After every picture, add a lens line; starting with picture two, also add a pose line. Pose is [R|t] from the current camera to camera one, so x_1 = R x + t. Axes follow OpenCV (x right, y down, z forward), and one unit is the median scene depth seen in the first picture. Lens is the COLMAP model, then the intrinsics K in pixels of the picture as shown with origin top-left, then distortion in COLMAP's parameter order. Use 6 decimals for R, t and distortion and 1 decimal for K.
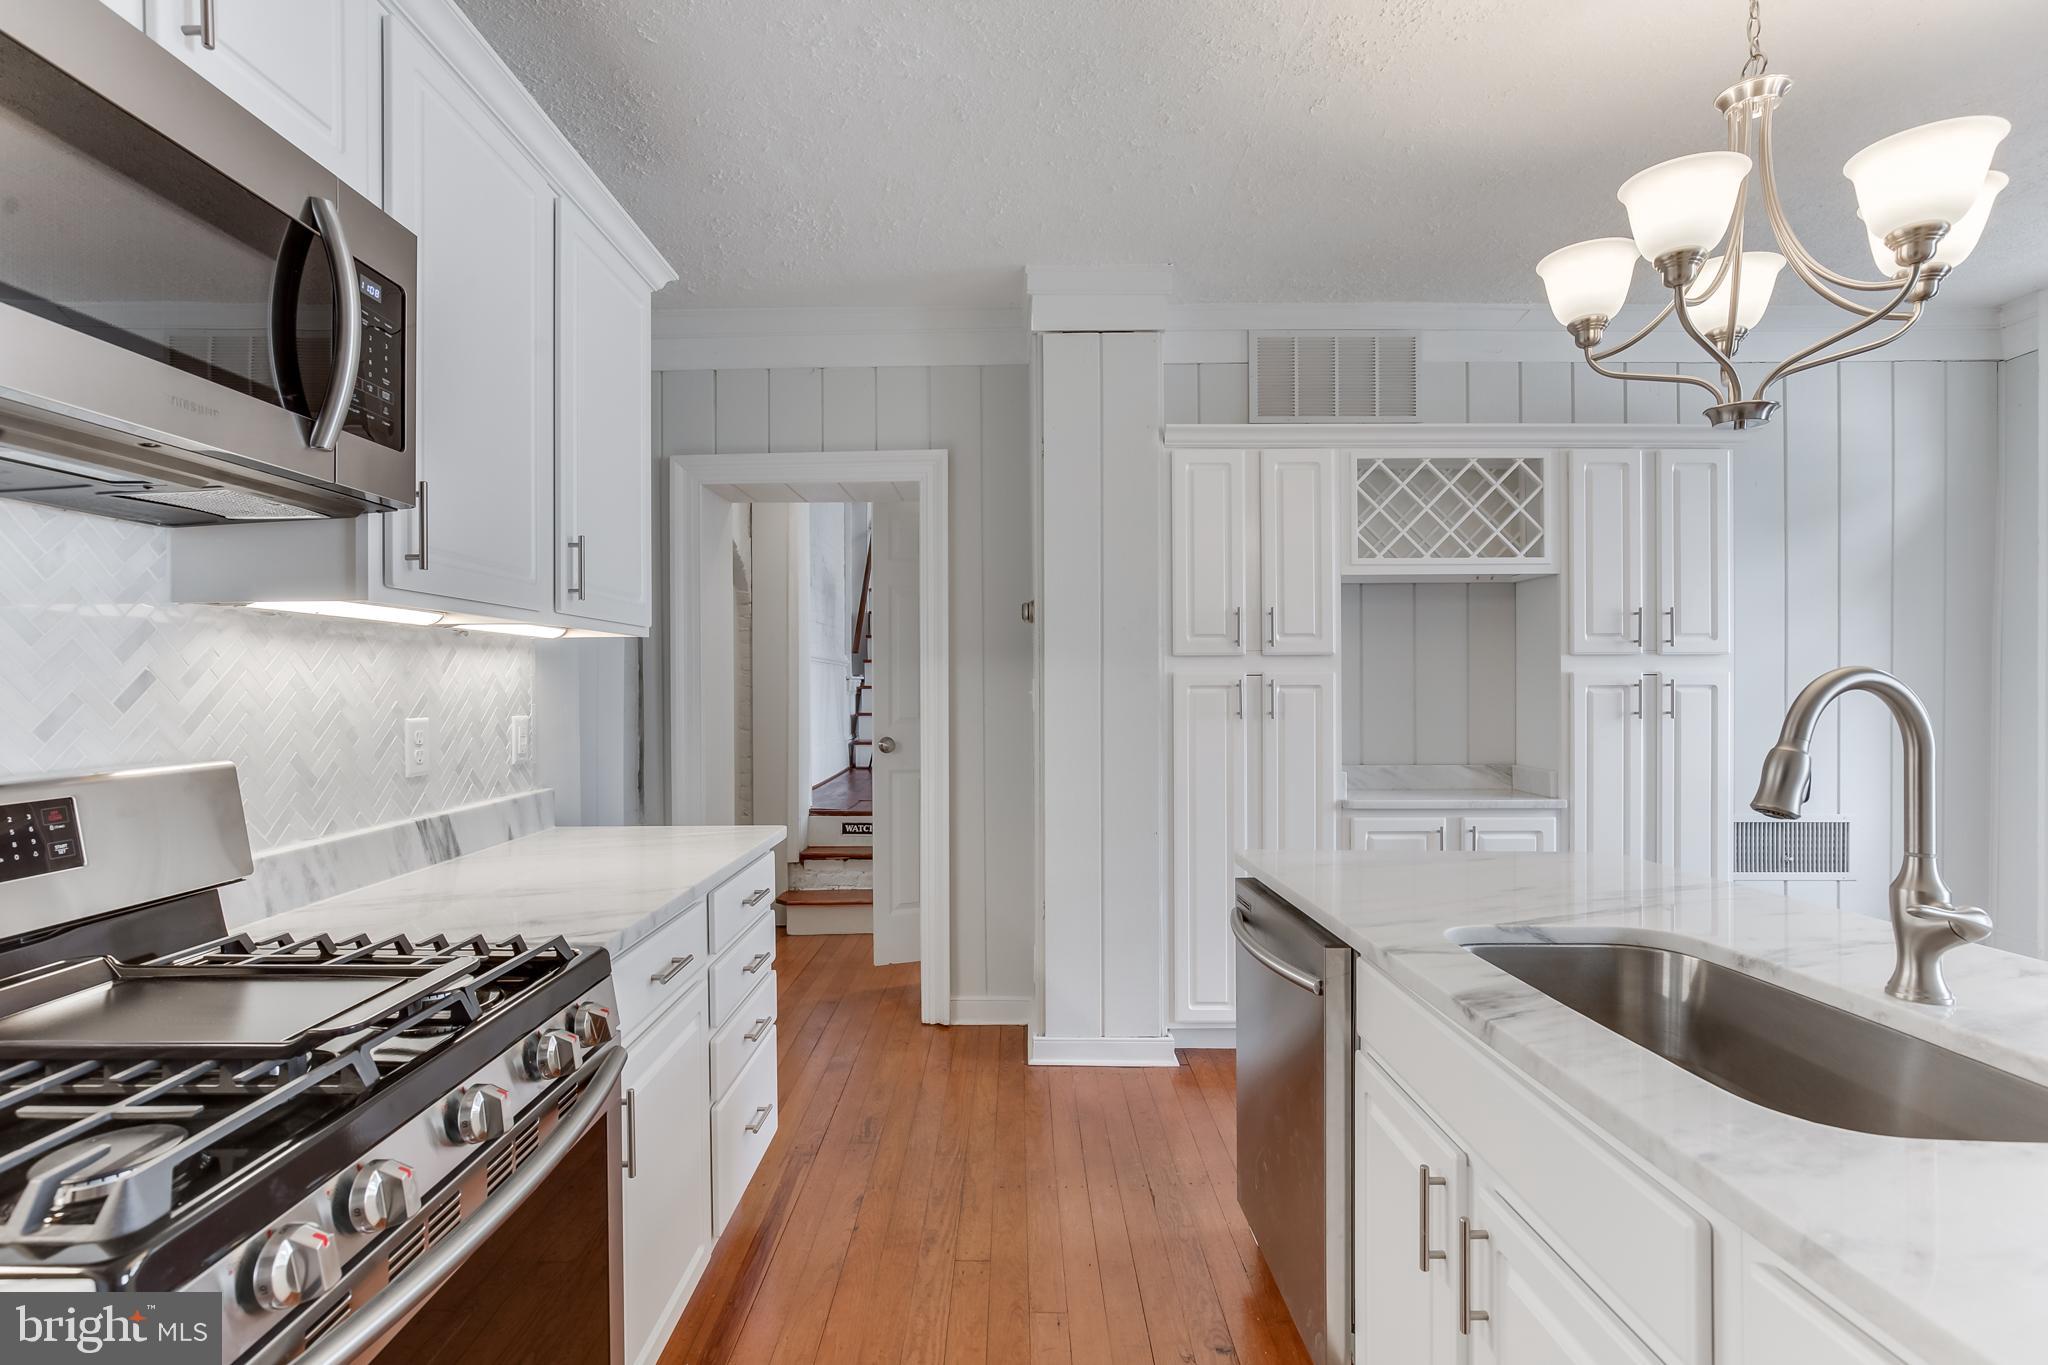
lens RADIAL K [[946.9, 0, 1026.8], [0, 946.9, 671.4], [0, 0, 1]] dist [-0.001595, -0.000063]
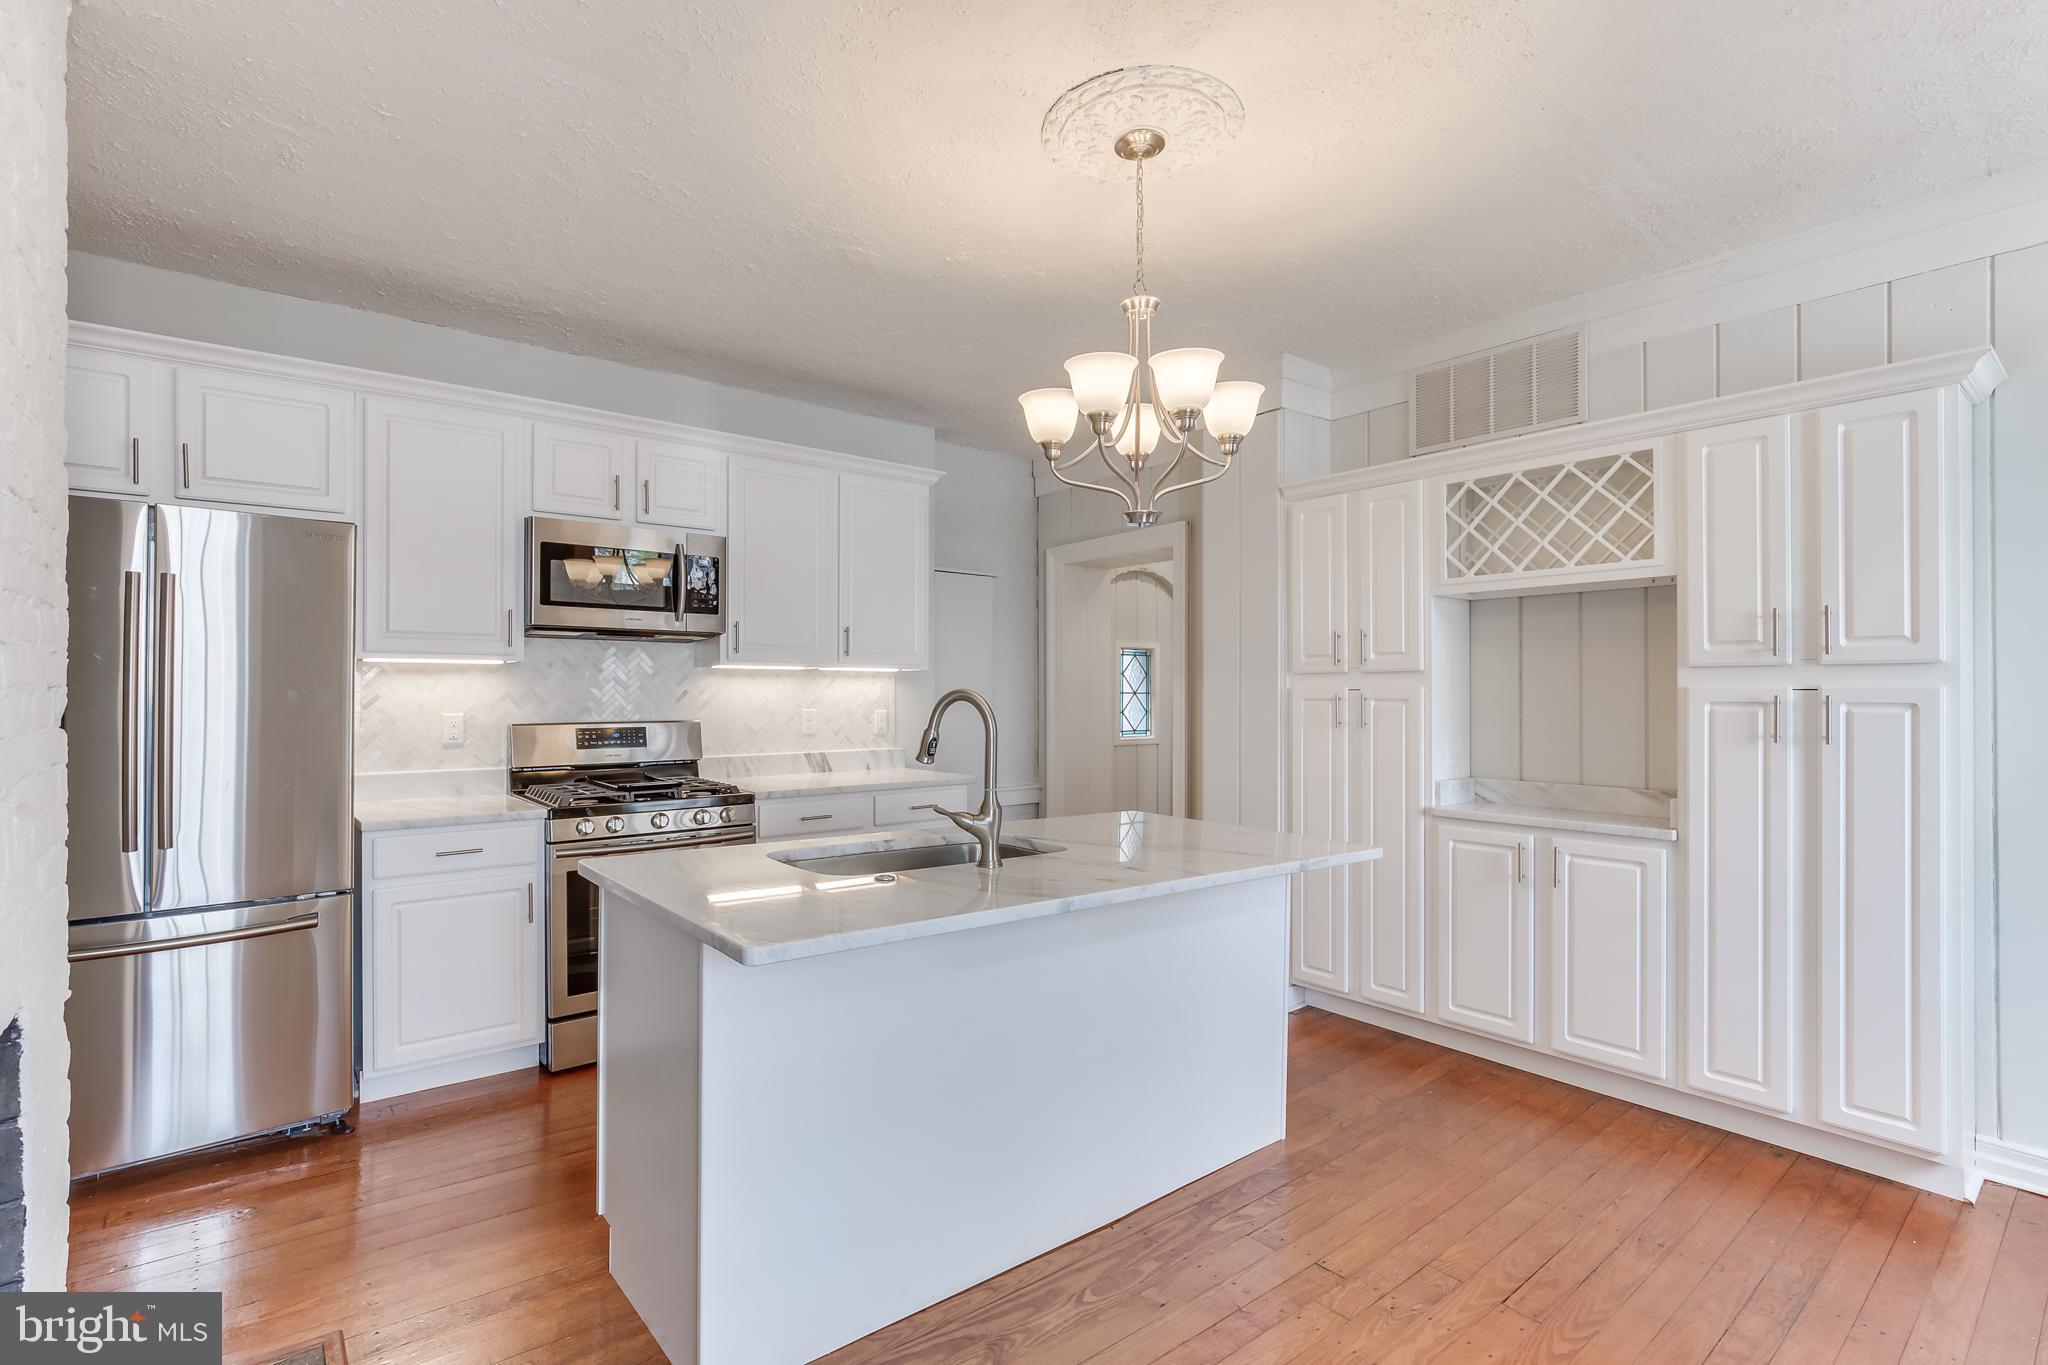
lens RADIAL K [[983.2, 0, 1022.8], [0, 983.2, 693.5], [0, 0, 1]] dist [-0.024012, -0.000209]
pose [[0.616559, 0.003074, -0.787303, 0.905915], [0.004919, 0.999958, 0.007757, -0.003162], [0.787294, -0.008656, 0.616518, -0.040388]]
